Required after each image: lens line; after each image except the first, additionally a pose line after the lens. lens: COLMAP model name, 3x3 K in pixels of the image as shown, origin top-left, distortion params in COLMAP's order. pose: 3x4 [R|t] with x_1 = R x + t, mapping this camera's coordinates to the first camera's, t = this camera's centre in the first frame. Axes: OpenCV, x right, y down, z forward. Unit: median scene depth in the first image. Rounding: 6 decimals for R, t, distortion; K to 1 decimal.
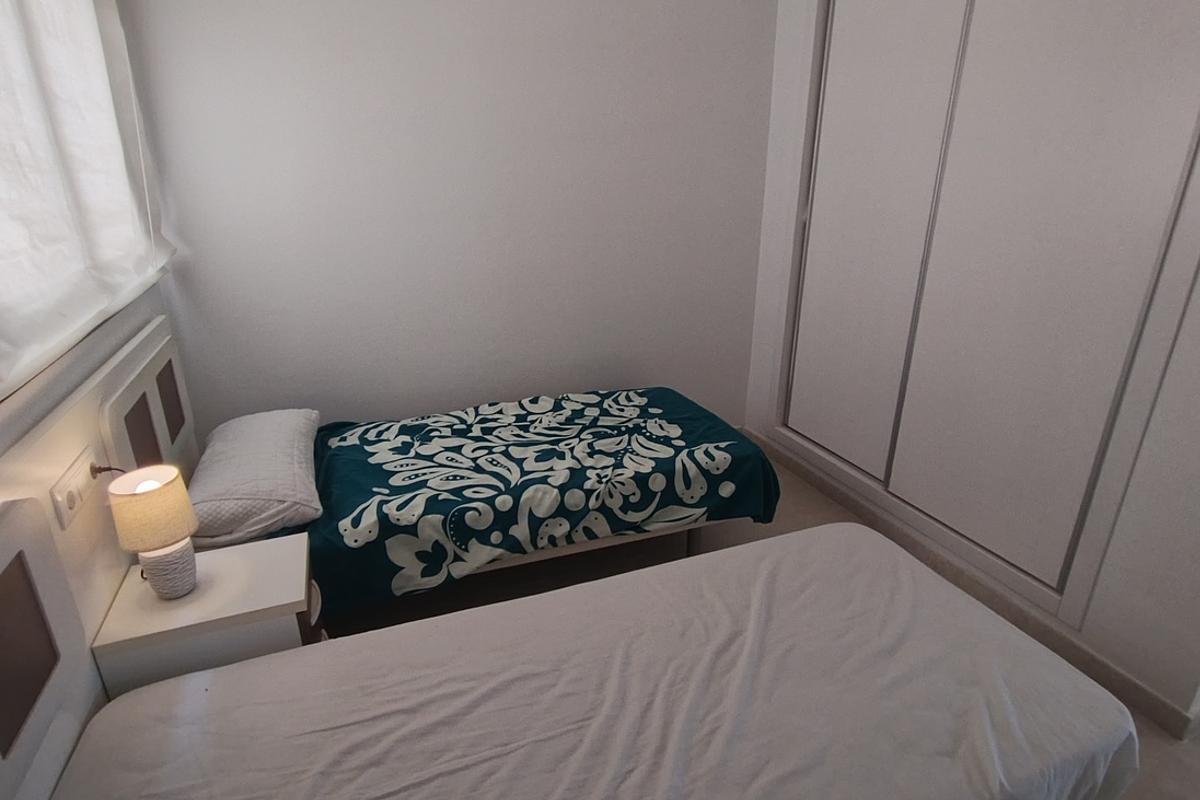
lens RADIAL K [[644.2, 0, 591.6], [0, 644.2, 396.8], [0, 0, 1]] dist [-0.040214, 0.022745]
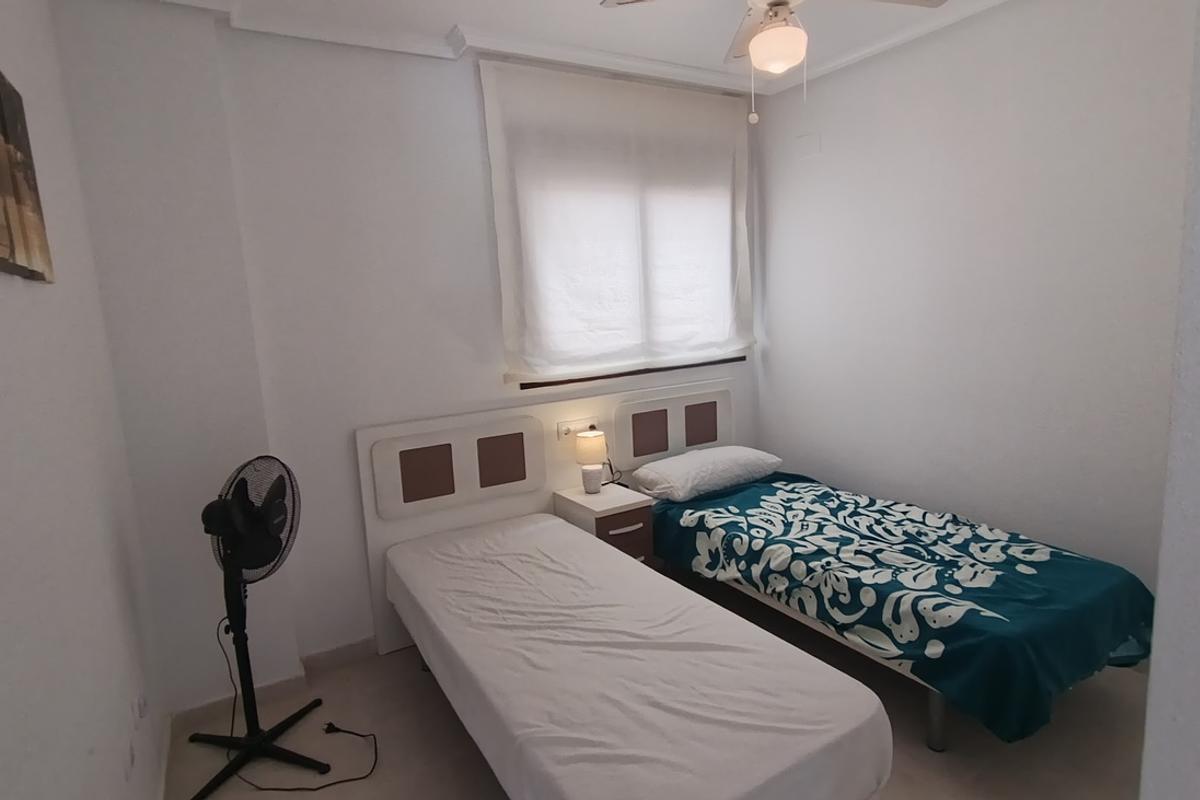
lens RADIAL K [[644.2, 0, 591.6], [0, 644.2, 396.8], [0, 0, 1]] dist [-0.040214, 0.022745]
pose [[0.174607, 0.138736, -0.974815, 0.948271], [-0.292982, 0.952501, 0.083082, -0.116244], [0.940039, 0.271097, 0.206961, 0.325911]]
